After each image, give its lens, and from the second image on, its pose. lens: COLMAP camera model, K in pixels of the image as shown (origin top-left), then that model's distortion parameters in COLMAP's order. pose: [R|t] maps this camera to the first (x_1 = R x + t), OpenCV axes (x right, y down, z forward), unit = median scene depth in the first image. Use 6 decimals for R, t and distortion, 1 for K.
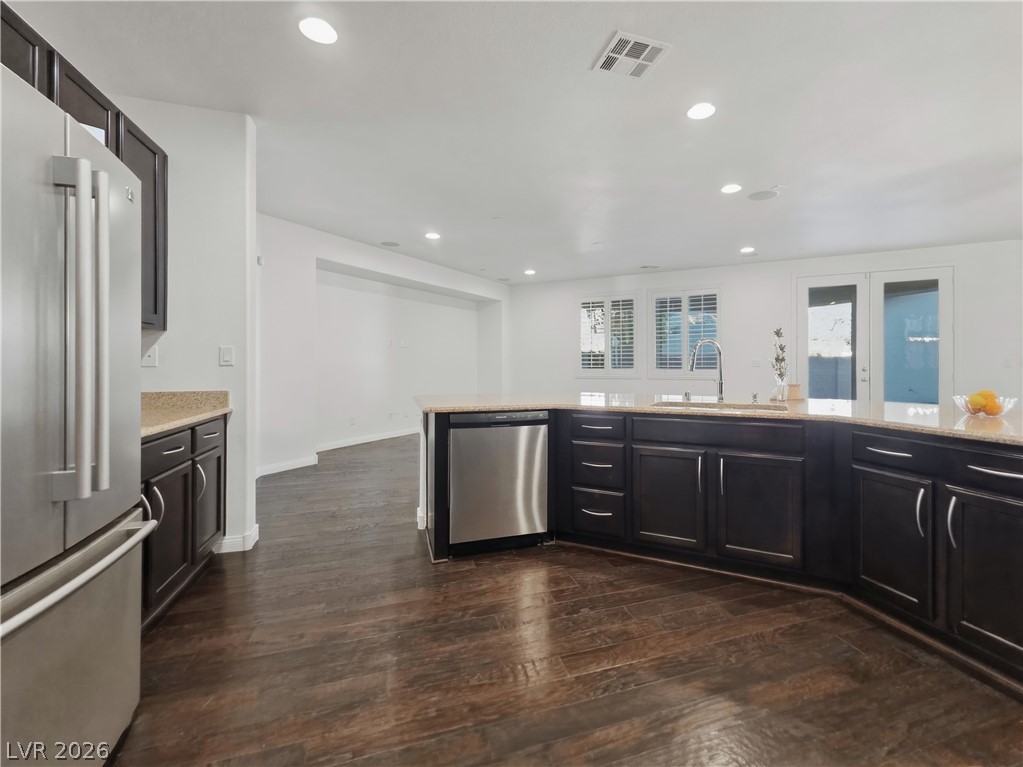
lens RADIAL K [[412.6, 0, 513.7], [0, 412.6, 361.1], [0, 0, 1]] dist [0.000341, 0.000033]
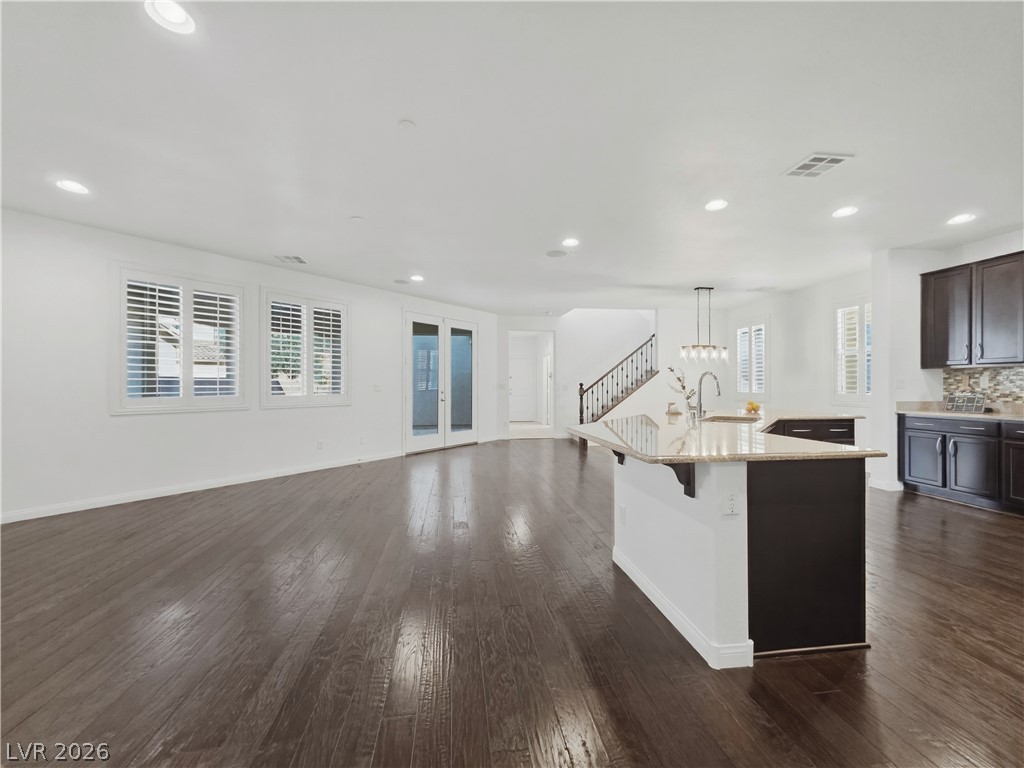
lens RADIAL K [[413.4, 0, 512.0], [0, 413.4, 384.0], [0, 0, 1]] dist [0.000248, 0.000026]
pose [[0.154337, 0.000832, 0.988018, -0.430893], [-0.000447, 1.000000, -0.000772, -0.003812], [-0.988018, -0.000322, 0.154338, 0.626246]]
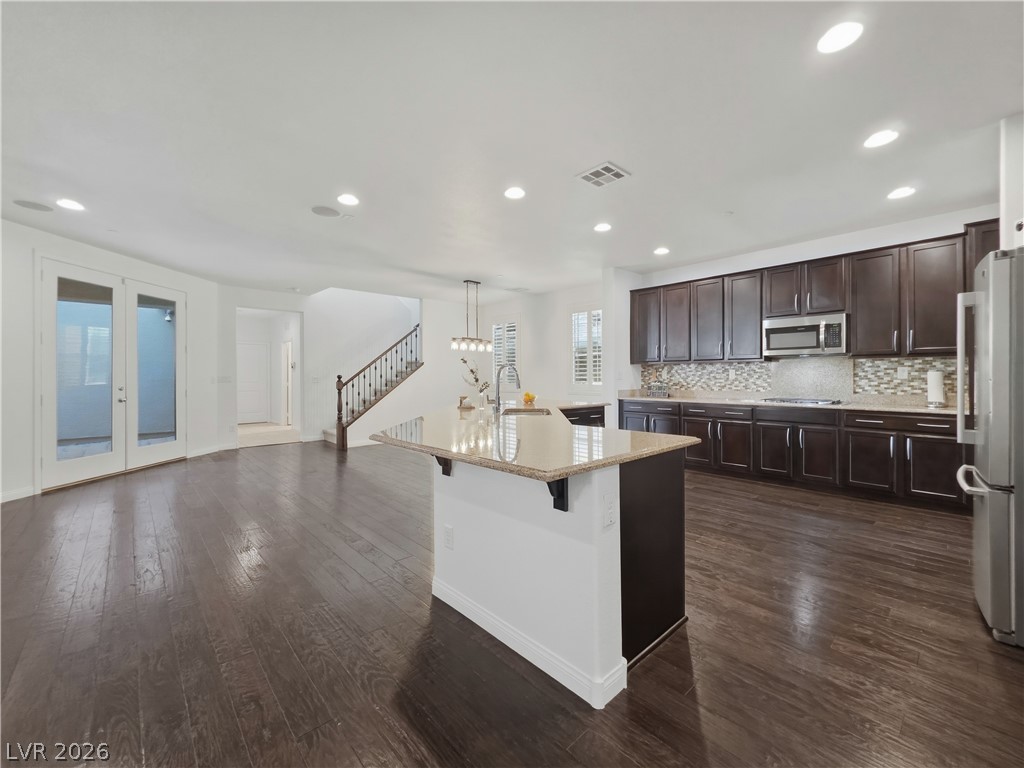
lens RADIAL K [[419.7, 0, 513.0], [0, 419.7, 377.1], [0, 0, 1]] dist [0.001990, 0.000231]
pose [[-0.432305, -0.001476, 0.901726, -0.331494], [0.000980, 0.999997, 0.002107, -0.004749], [-0.901727, 0.001795, -0.432302, 0.684069]]
